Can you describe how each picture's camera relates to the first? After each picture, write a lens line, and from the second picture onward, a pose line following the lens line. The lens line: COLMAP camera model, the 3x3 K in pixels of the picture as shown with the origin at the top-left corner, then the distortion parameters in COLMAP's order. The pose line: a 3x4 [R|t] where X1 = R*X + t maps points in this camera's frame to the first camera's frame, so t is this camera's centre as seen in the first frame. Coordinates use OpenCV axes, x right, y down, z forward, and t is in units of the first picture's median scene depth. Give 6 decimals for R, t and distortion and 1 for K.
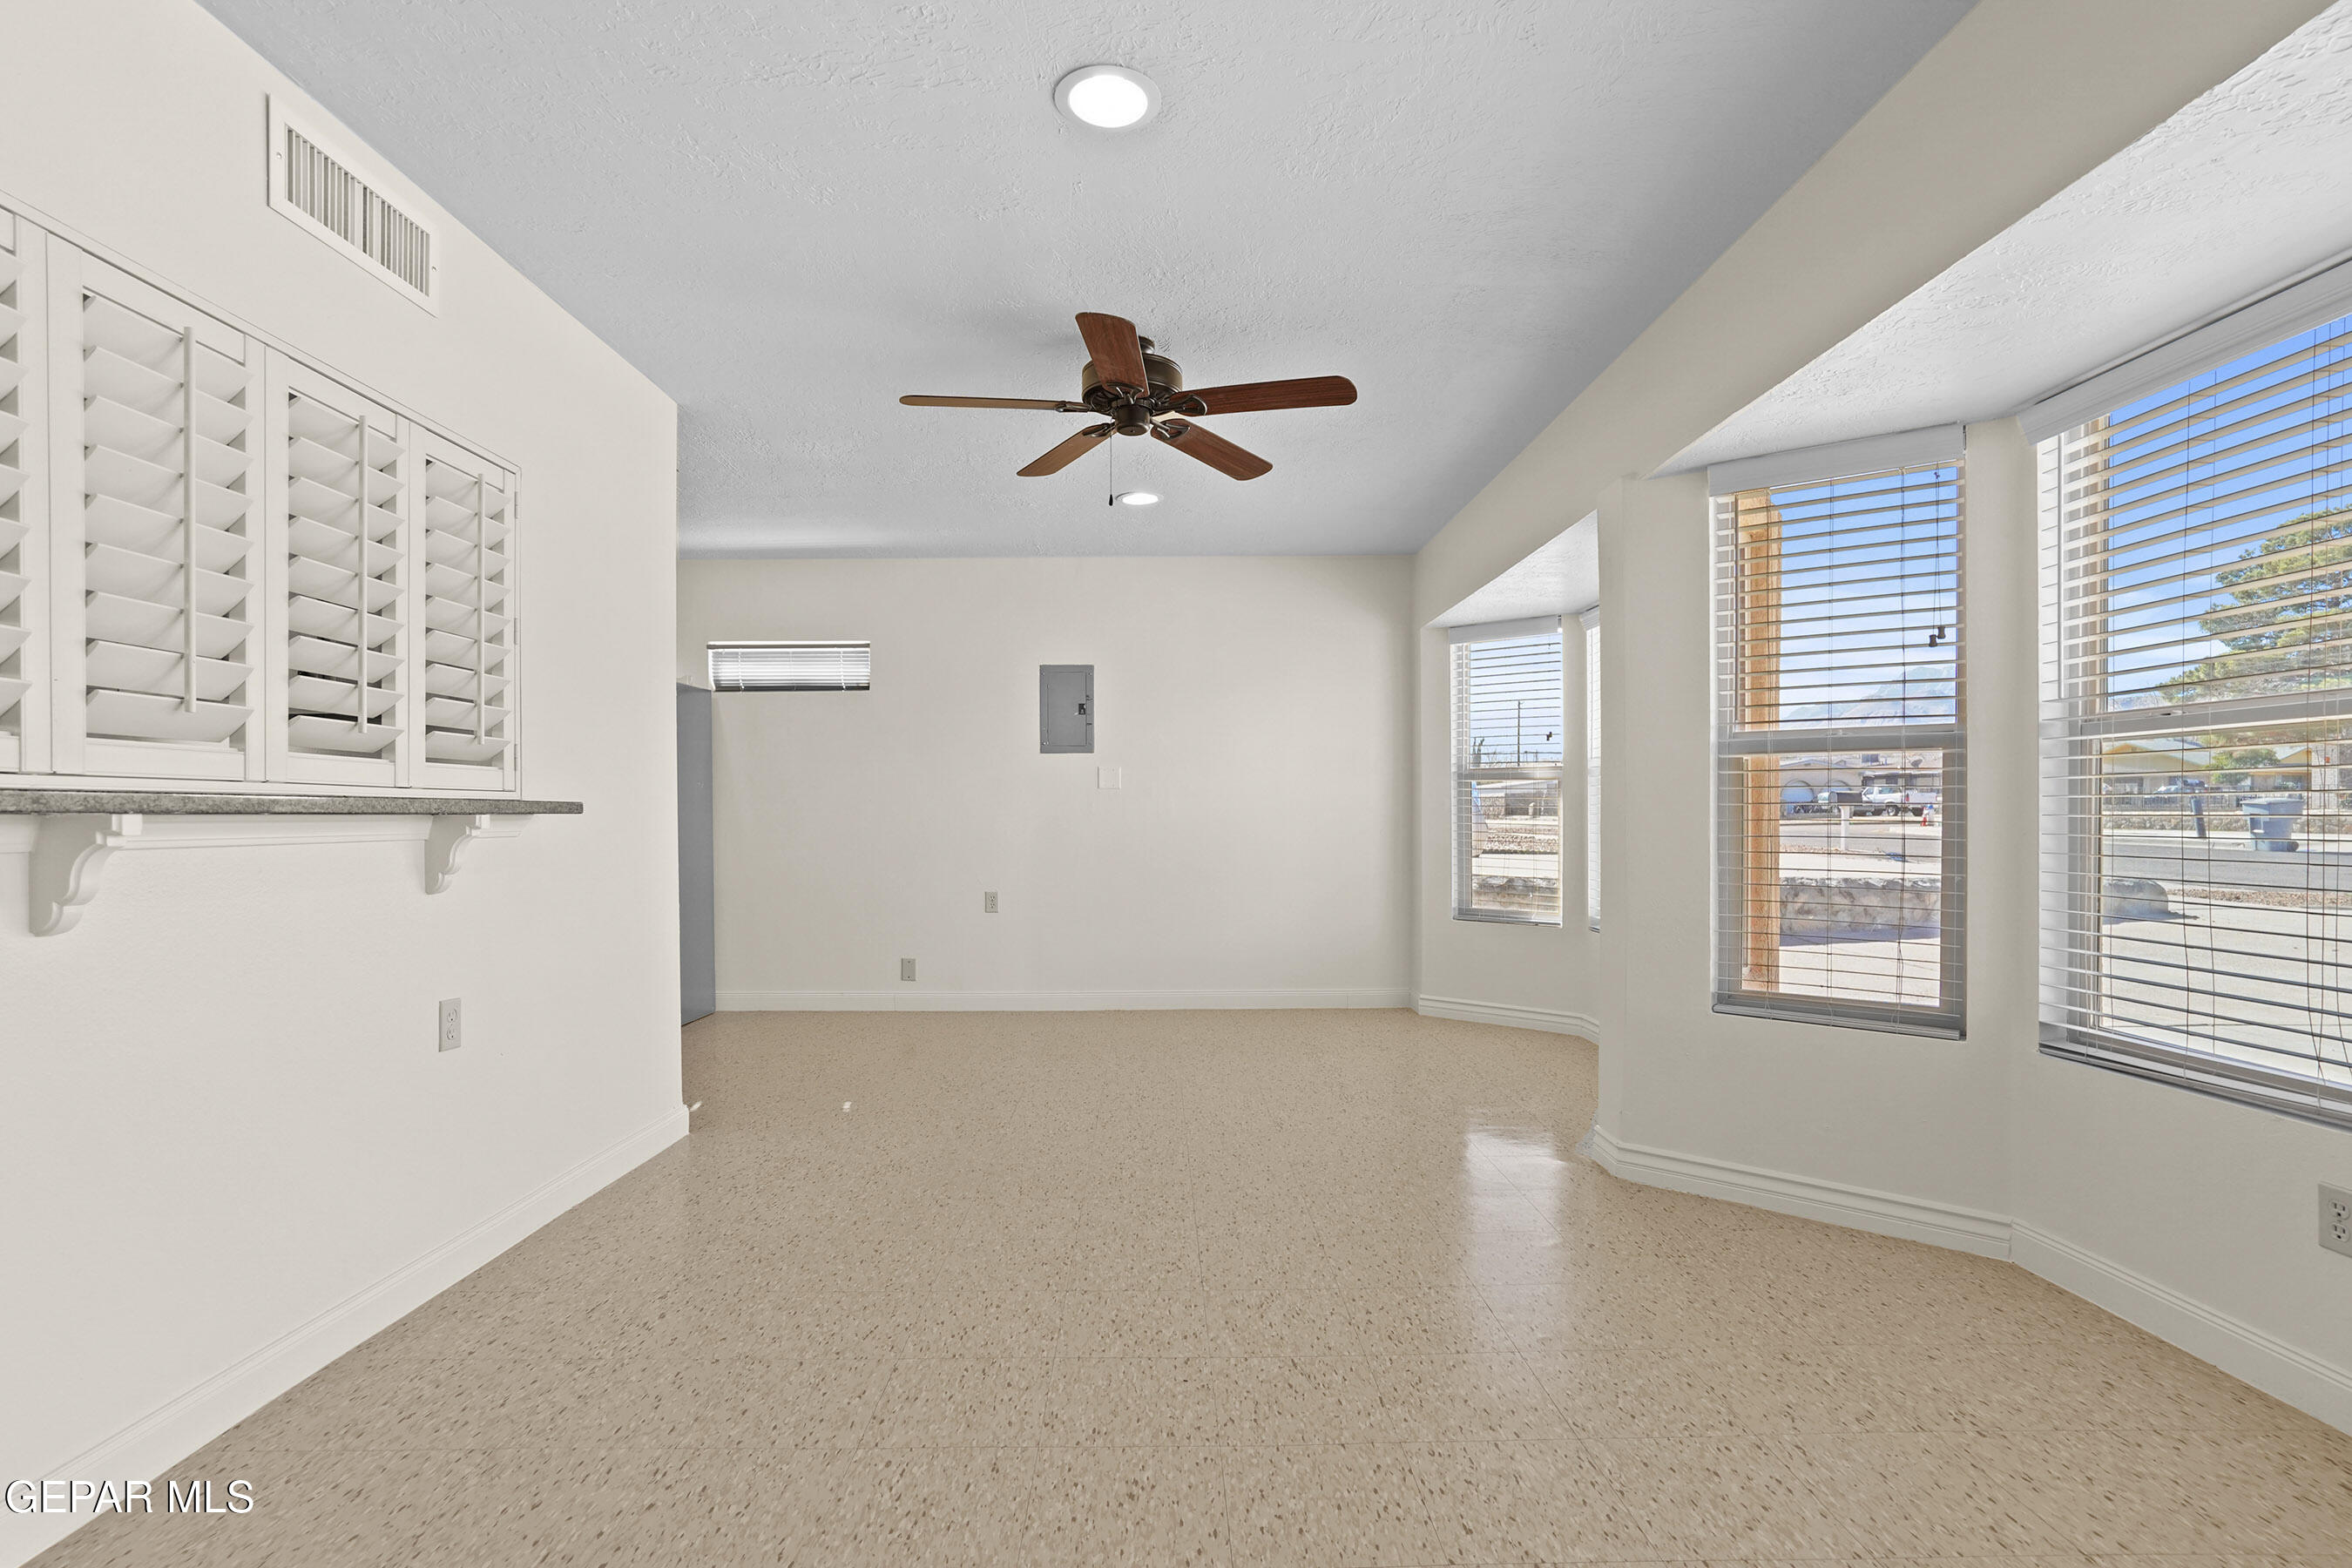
lens RADIAL K [[1102.2, 0, 1174.5], [0, 1102.2, 788.0], [0, 0, 1]] dist [-0.053790, 0.018773]
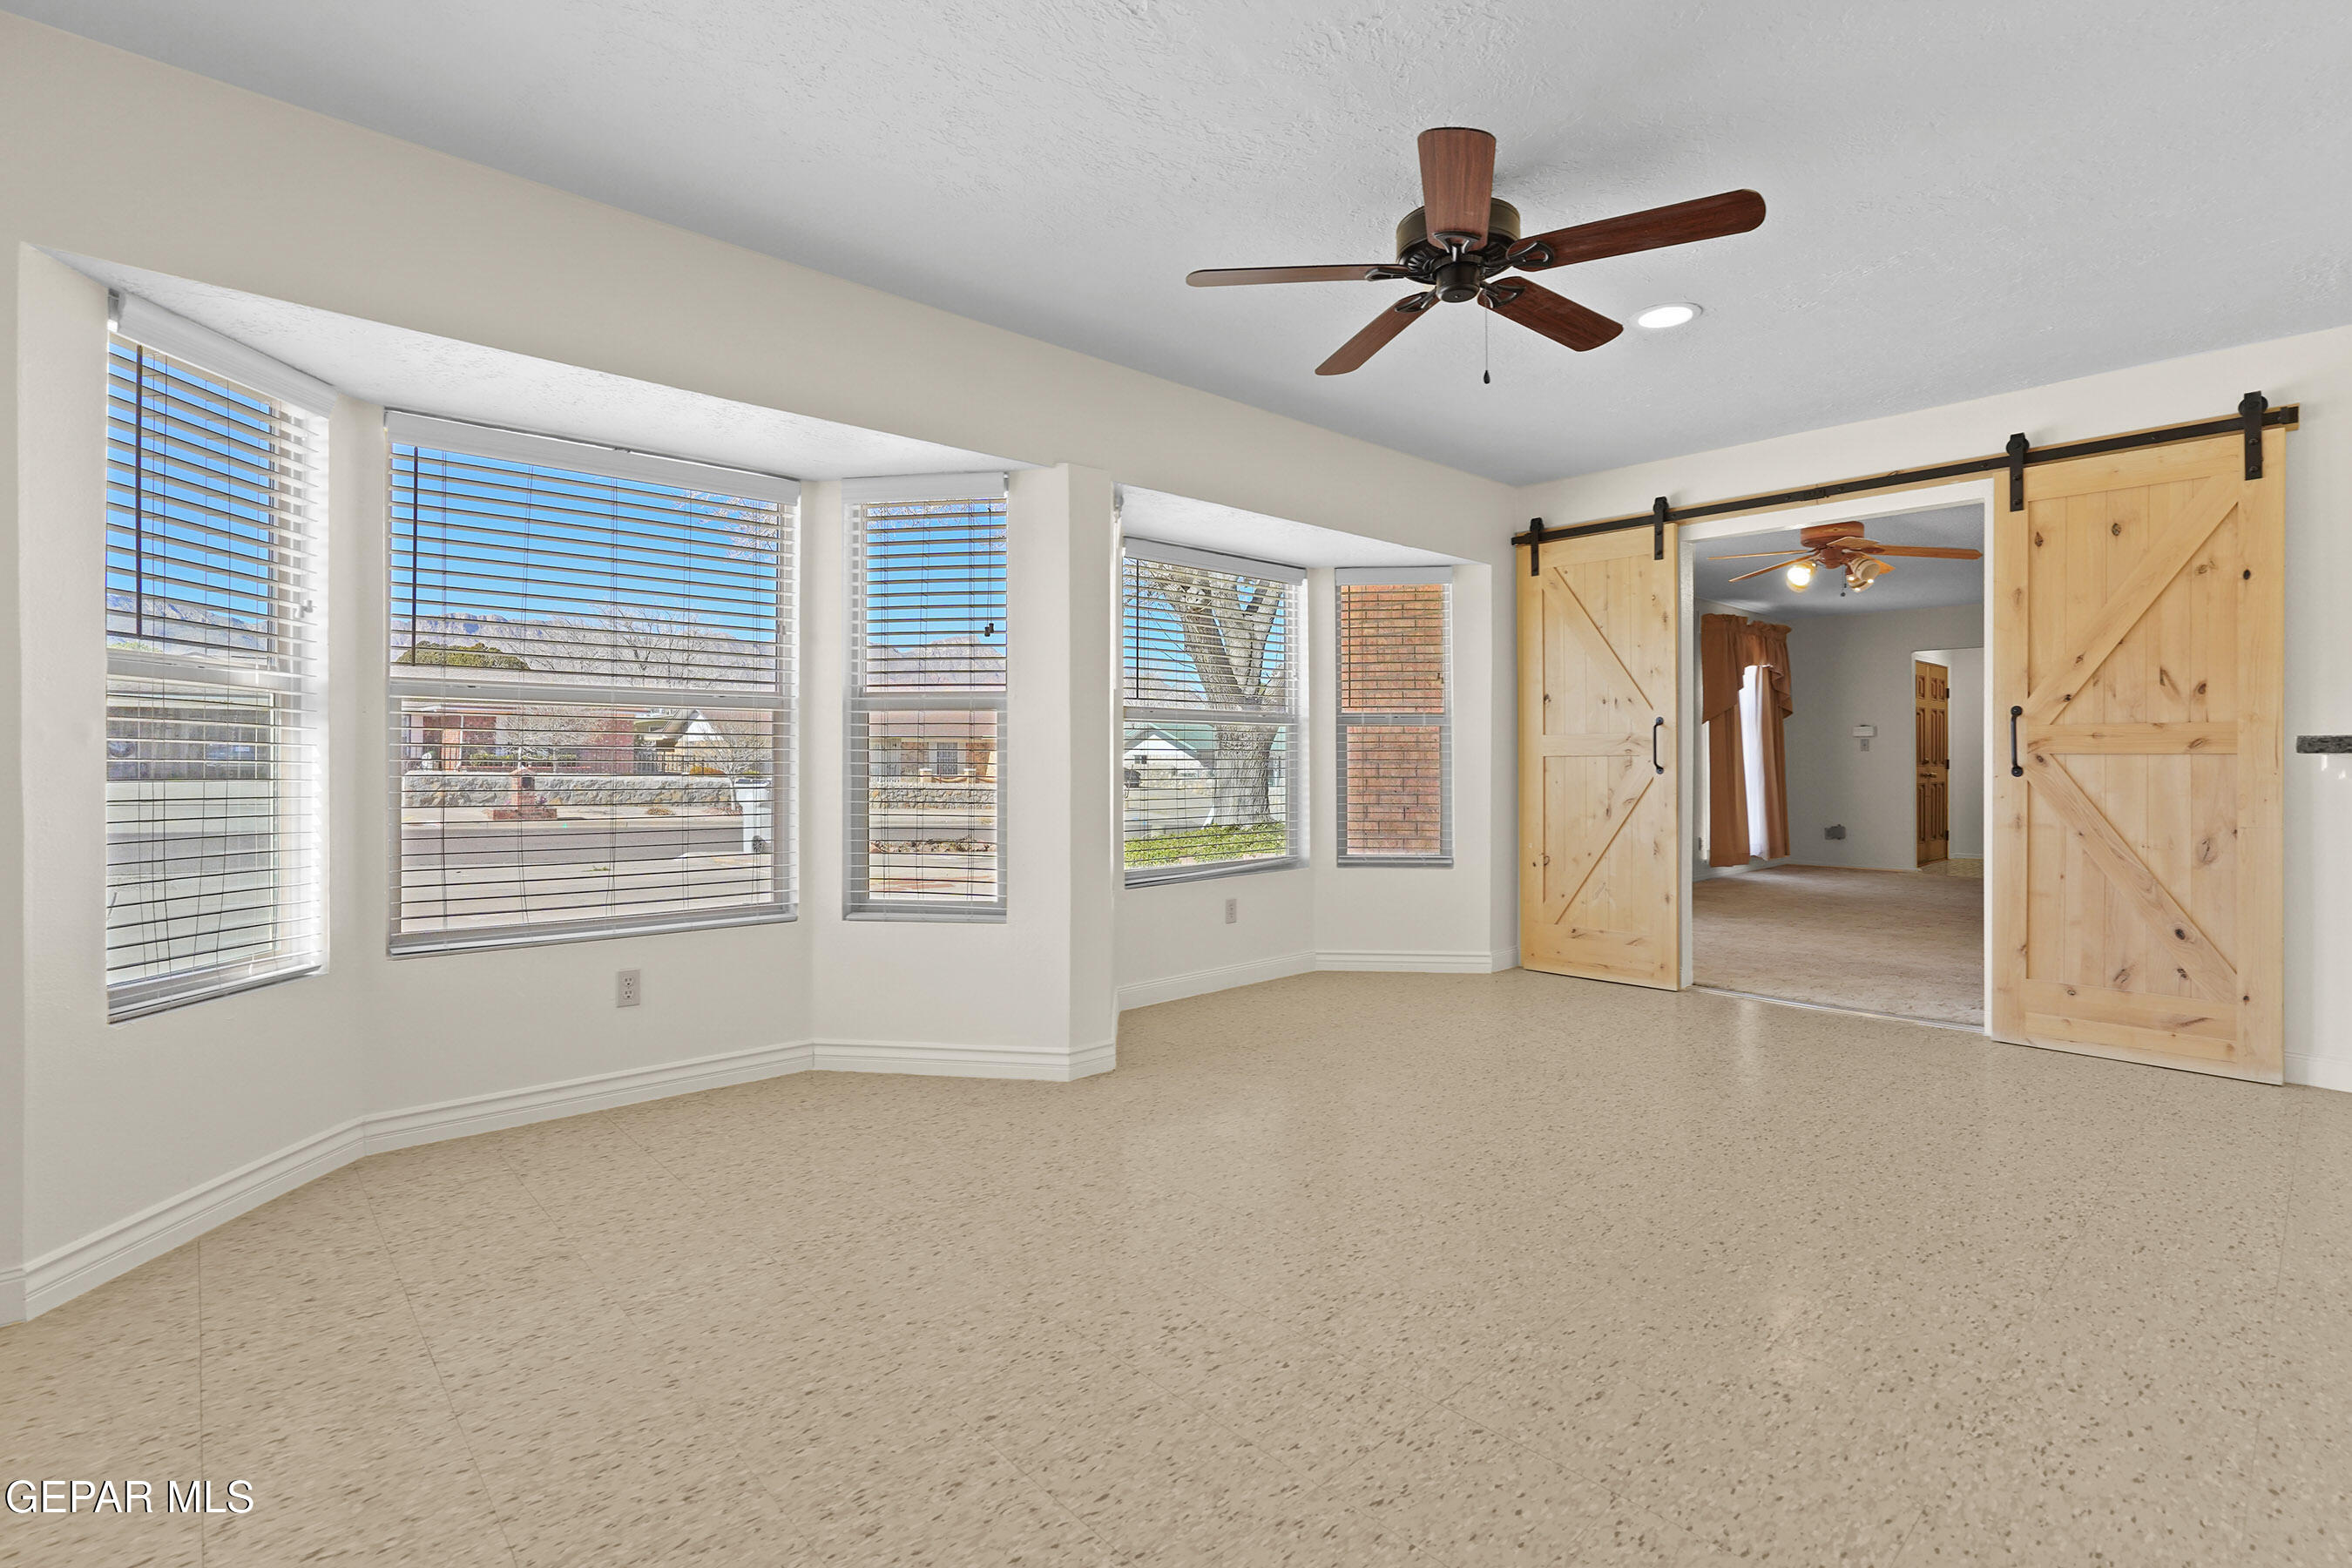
lens RADIAL K [[1102.2, 0, 1174.5], [0, 1102.2, 788.0], [0, 0, 1]] dist [-0.053790, 0.018773]
pose [[-0.664671, -0.008027, 0.747093, -0.509774], [-0.009393, 0.999953, 0.002387, 0.053337], [-0.747077, -0.005431, -0.664715, 1.742514]]
